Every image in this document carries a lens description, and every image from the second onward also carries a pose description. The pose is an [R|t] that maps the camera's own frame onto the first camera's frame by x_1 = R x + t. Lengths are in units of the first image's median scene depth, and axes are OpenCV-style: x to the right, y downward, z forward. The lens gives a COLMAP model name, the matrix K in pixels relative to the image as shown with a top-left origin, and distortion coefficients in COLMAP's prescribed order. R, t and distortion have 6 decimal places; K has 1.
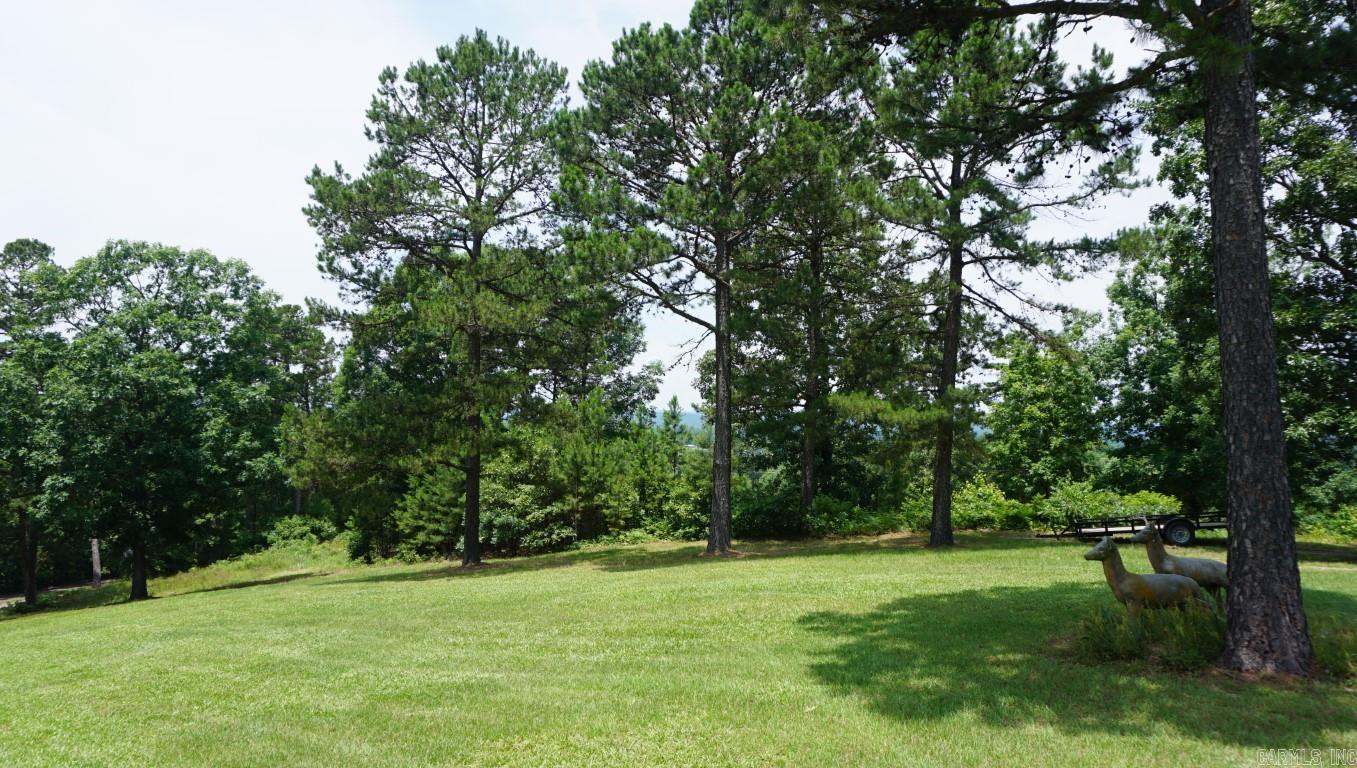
lens RADIAL K [[926.6, 0, 679.1], [0, 926.6, 381.3], [0, 0, 1]] dist [-0.035051, 0.019469]
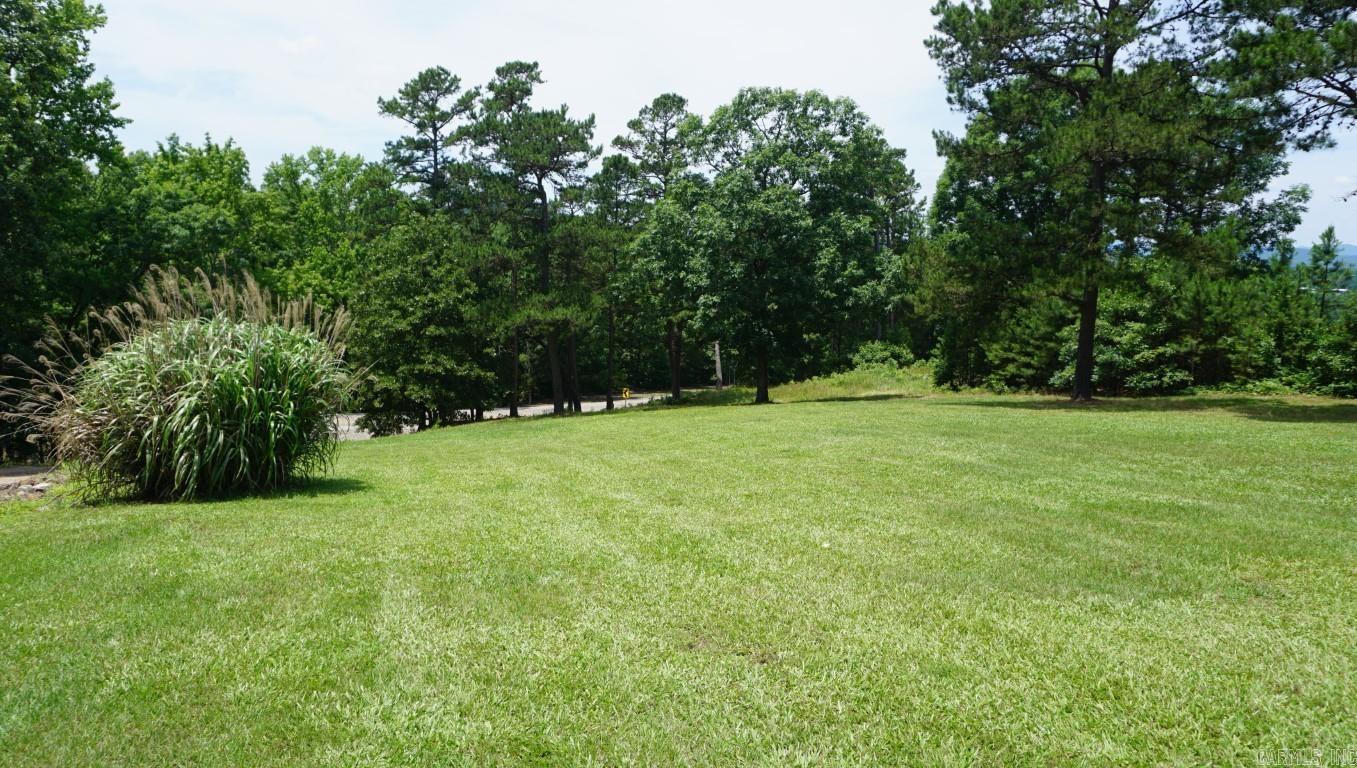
lens RADIAL K [[926.6, 0, 670.2], [0, 926.6, 381.0], [0, 0, 1]] dist [-0.035051, 0.019469]
pose [[0.829410, 0.086826, -0.551851, -0.035039], [0.013293, 0.984501, 0.174877, 0.000663], [0.558482, -0.152381, 0.815401, -0.033049]]
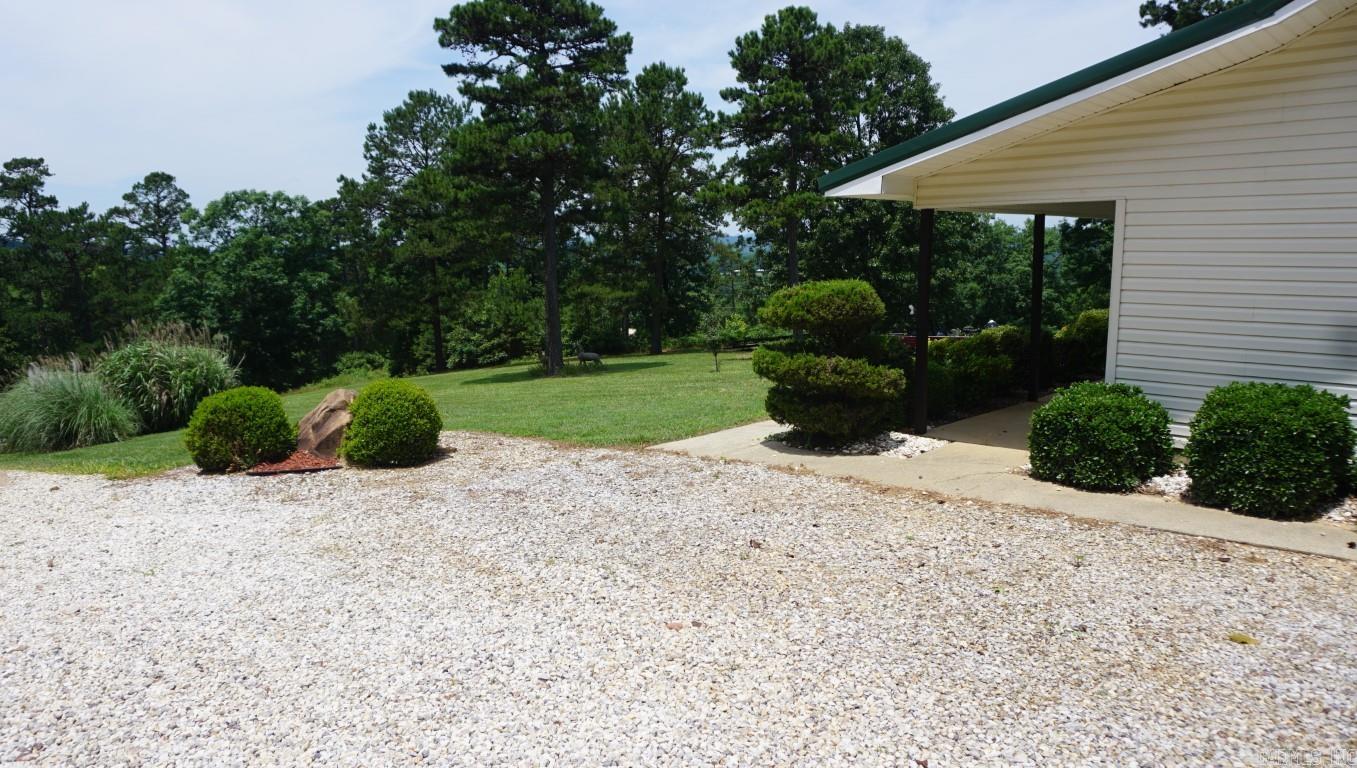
lens RADIAL K [[926.6, 0, 665.4], [0, 926.6, 367.0], [0, 0, 1]] dist [-0.035051, 0.019469]
pose [[0.996733, -0.032096, -0.074112, 0.290581], [0.044330, 0.984472, 0.169852, -0.090083], [0.067509, -0.172583, 0.982679, -0.650876]]
